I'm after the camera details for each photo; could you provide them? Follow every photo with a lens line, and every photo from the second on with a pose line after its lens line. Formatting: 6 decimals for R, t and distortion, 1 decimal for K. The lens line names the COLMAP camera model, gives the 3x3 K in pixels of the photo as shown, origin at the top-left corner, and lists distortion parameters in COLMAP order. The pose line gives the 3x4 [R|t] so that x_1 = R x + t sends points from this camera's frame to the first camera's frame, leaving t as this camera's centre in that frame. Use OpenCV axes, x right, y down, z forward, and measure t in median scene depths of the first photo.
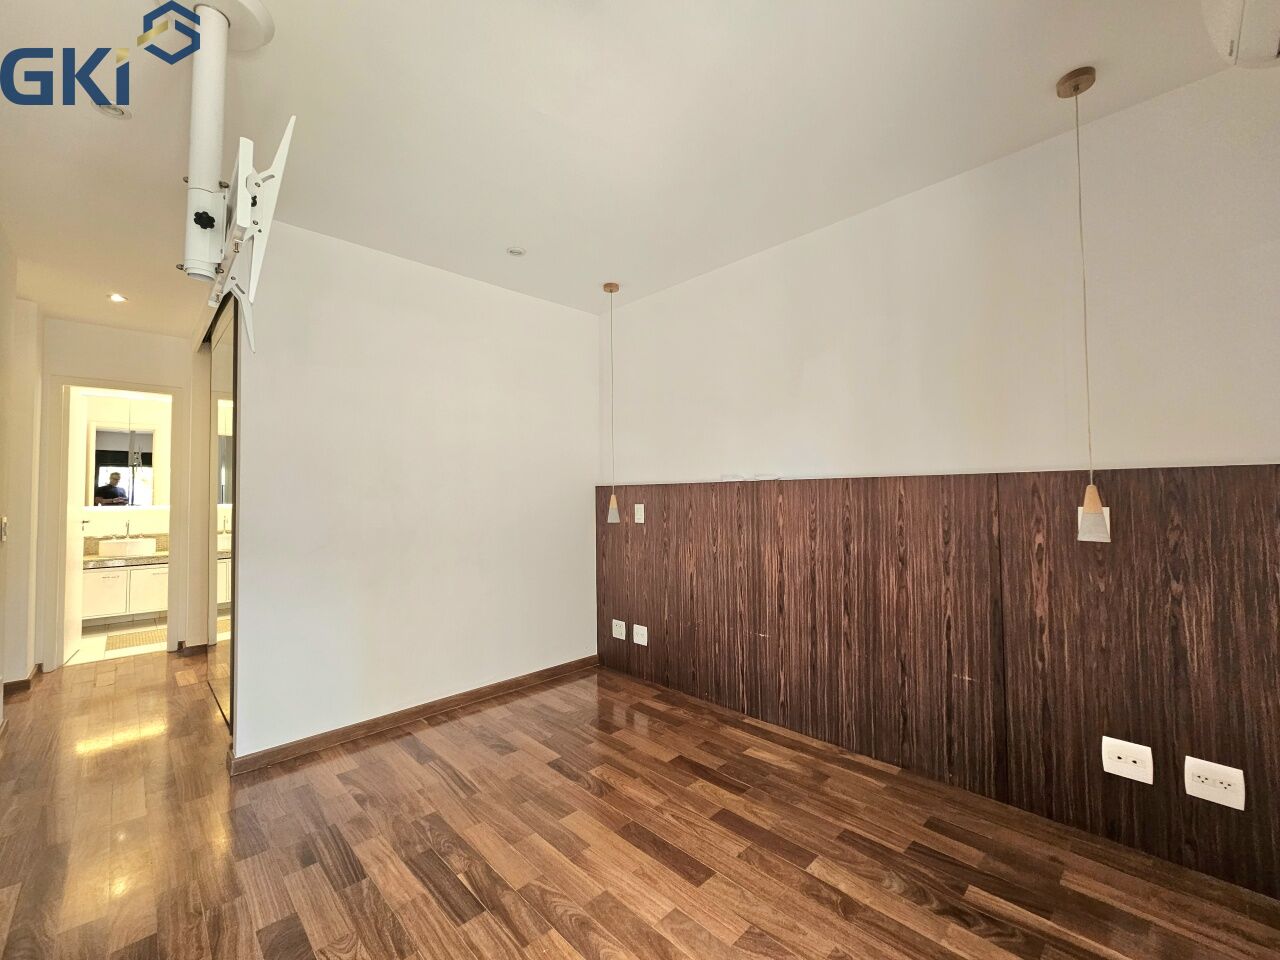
lens RADIAL K [[534.0, 0, 646.3], [0, 534.0, 477.3], [0, 0, 1]] dist [0.000304, 0.000137]
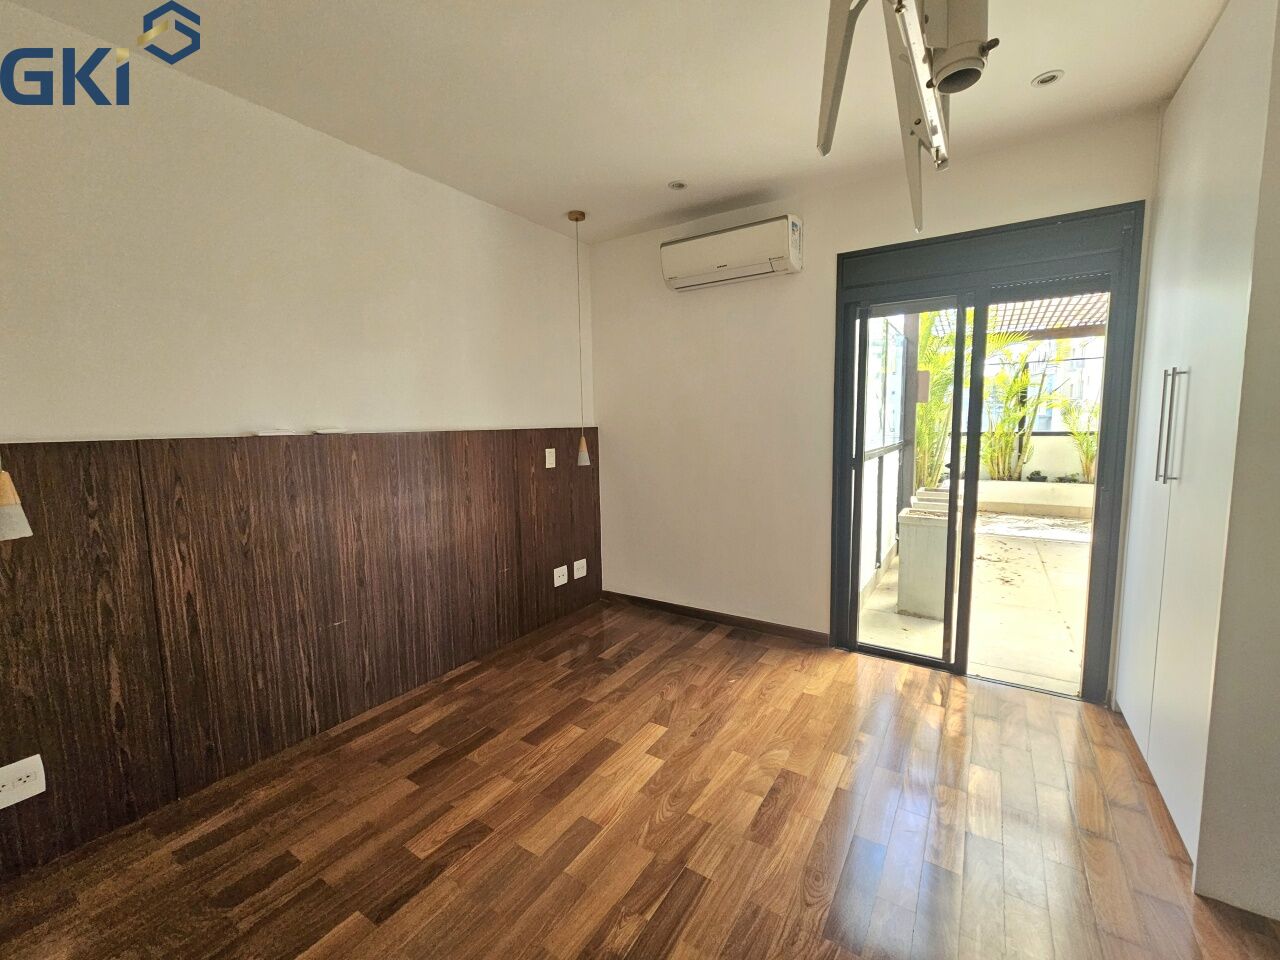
lens RADIAL K [[534.0, 0, 646.3], [0, 534.0, 477.3], [0, 0, 1]] dist [0.000304, 0.000137]
pose [[-0.230014, -0.085671, 0.969409, -0.813960], [-0.013508, 0.996303, 0.084842, -0.005075], [-0.973094, 0.006420, -0.230320, 0.883682]]
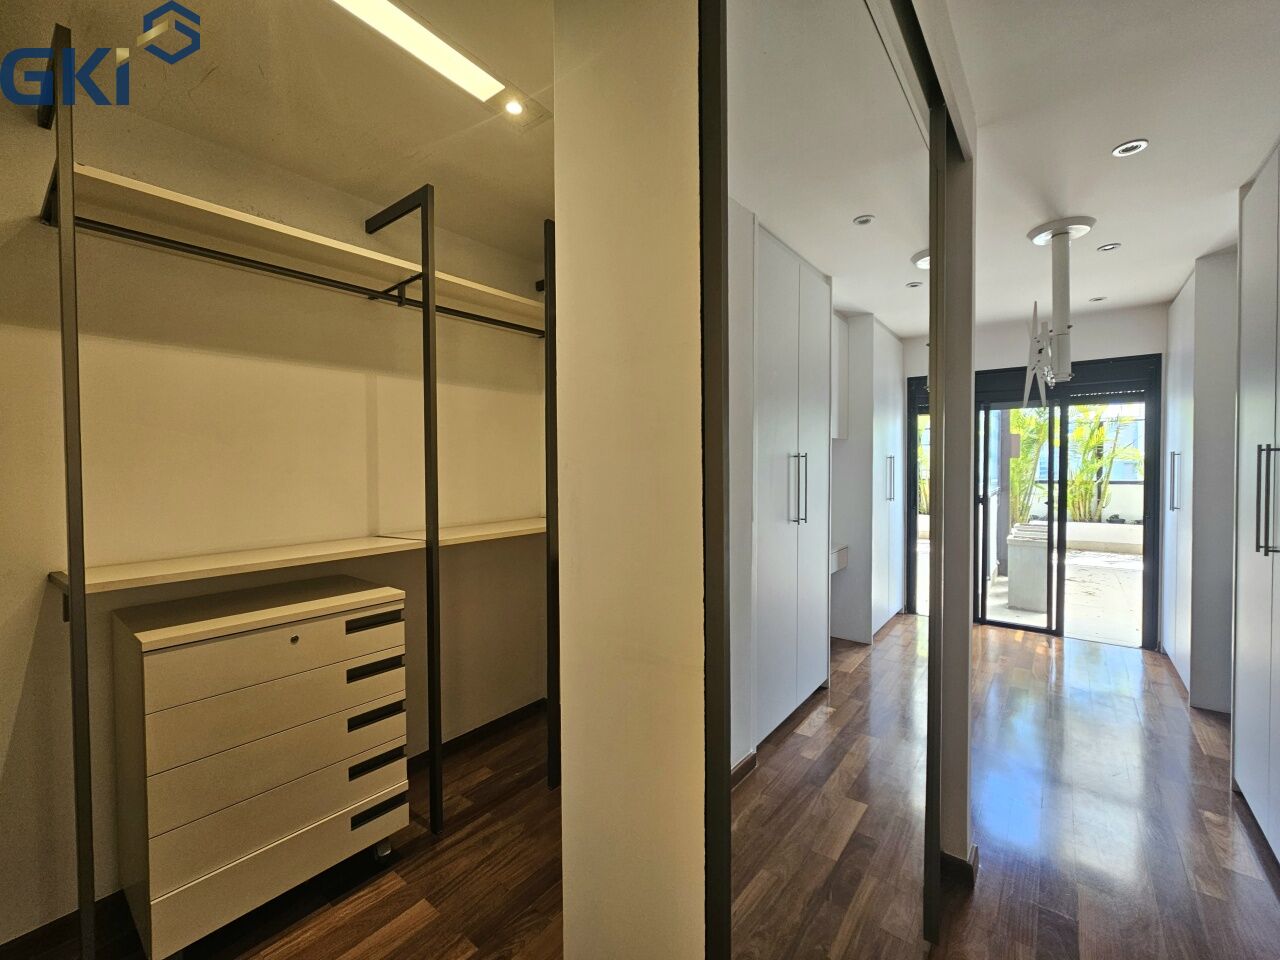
lens RADIAL K [[541.7, 0, 644.3], [0, 541.7, 477.6], [0, 0, 1]] dist [-0.003655, -0.000430]
pose [[-0.136225, -0.007454, 0.990650, -1.547988], [-0.022365, 0.999740, 0.004447, -0.001530], [-0.990425, -0.021550, -0.136356, 1.660540]]
